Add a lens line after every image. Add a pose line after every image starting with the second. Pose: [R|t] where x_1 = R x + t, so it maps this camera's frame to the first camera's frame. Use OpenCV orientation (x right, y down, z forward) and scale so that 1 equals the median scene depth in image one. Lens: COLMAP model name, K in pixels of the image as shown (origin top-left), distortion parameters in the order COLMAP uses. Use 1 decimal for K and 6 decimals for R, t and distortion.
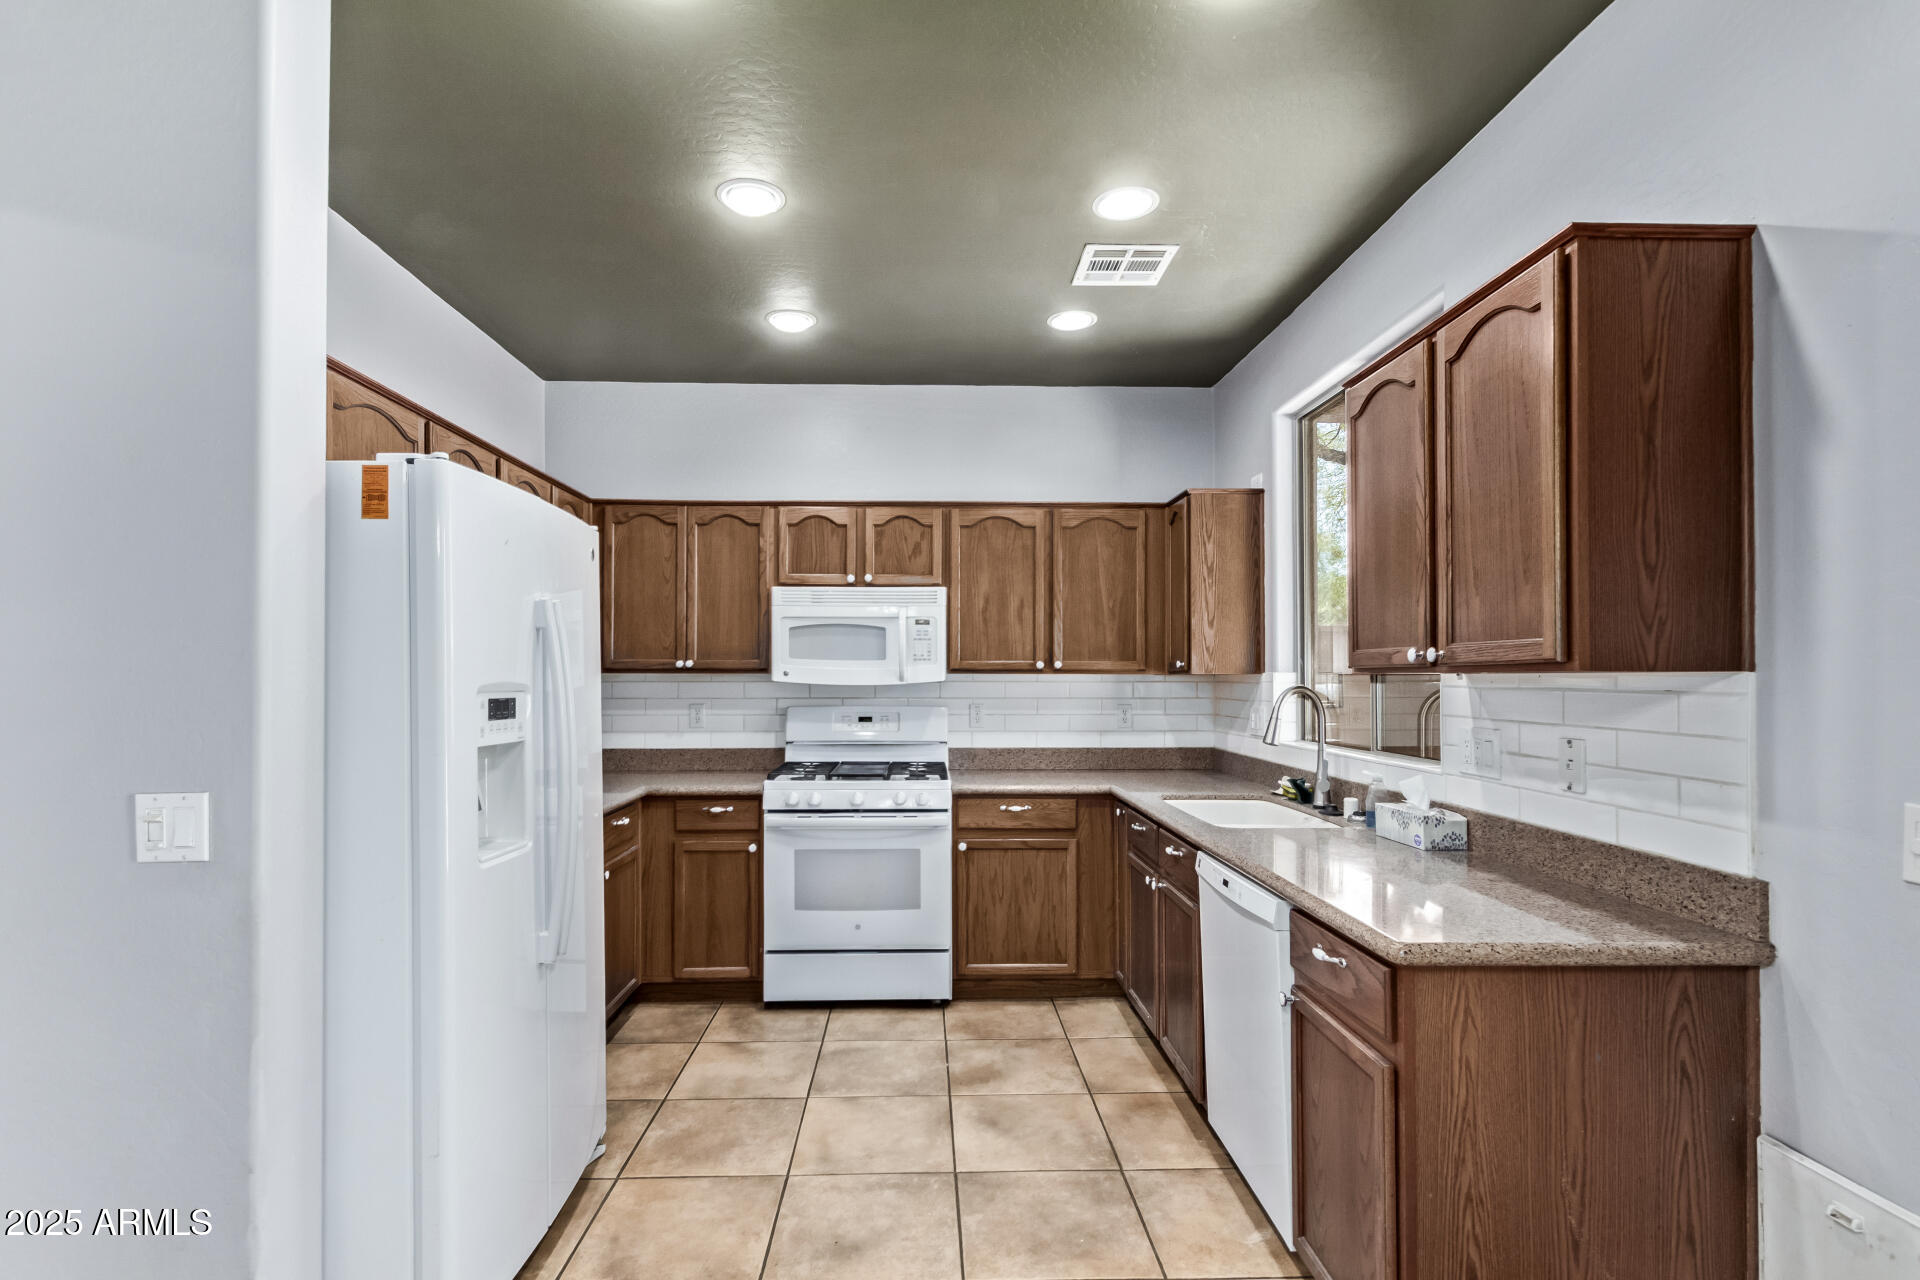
lens RADIAL K [[945.3, 0, 941.9], [0, 945.3, 662.5], [0, 0, 1]] dist [0.003353, 0.000233]
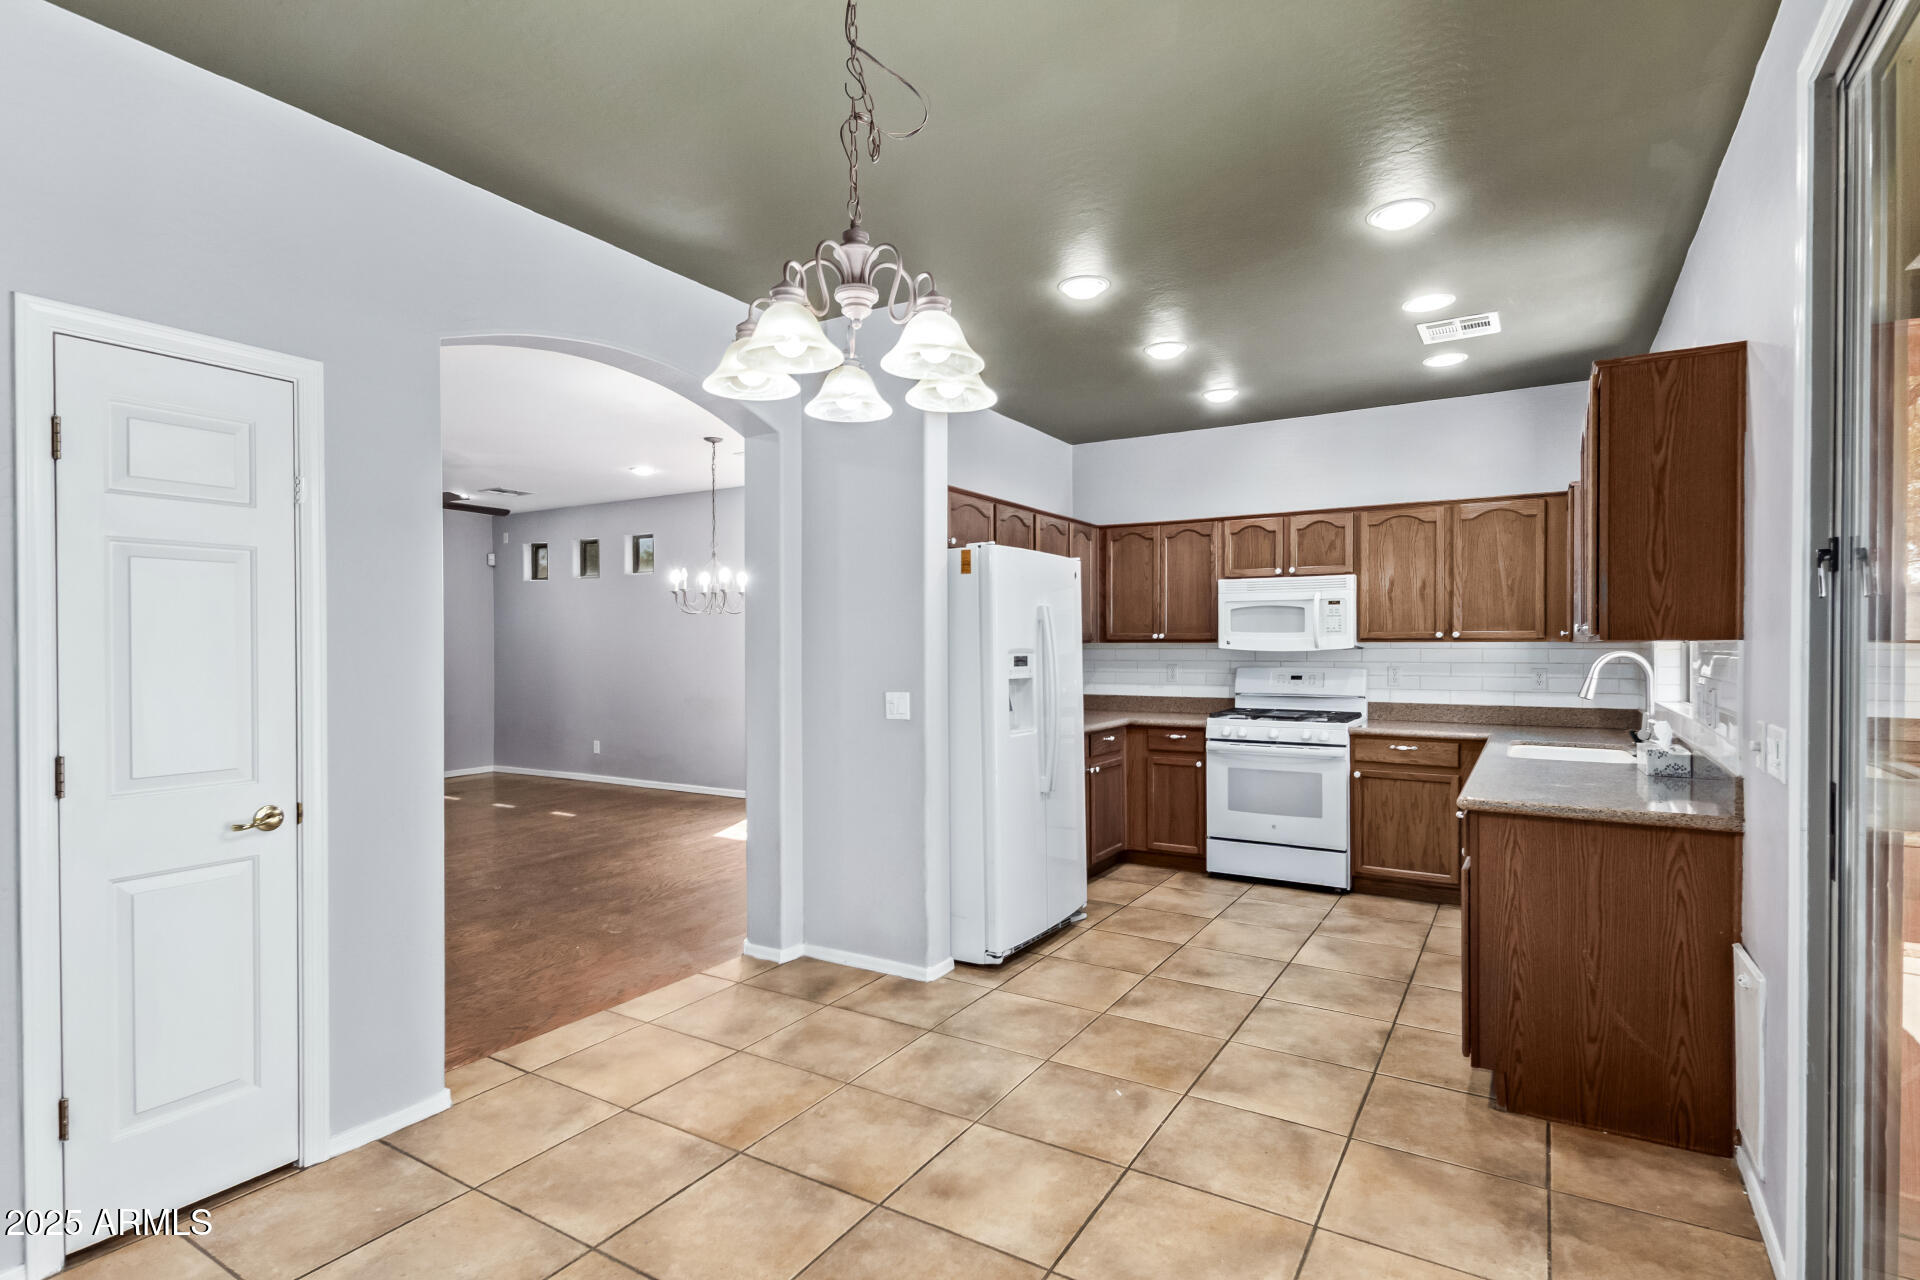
lens RADIAL K [[945.3, 0, 941.9], [0, 945.3, 662.5], [0, 0, 1]] dist [0.003353, 0.000233]
pose [[0.832857, 0.007751, -0.553434, 0.266566], [0.010615, 0.999494, 0.029972, -0.005605], [0.553387, -0.030837, 0.832353, -0.404089]]
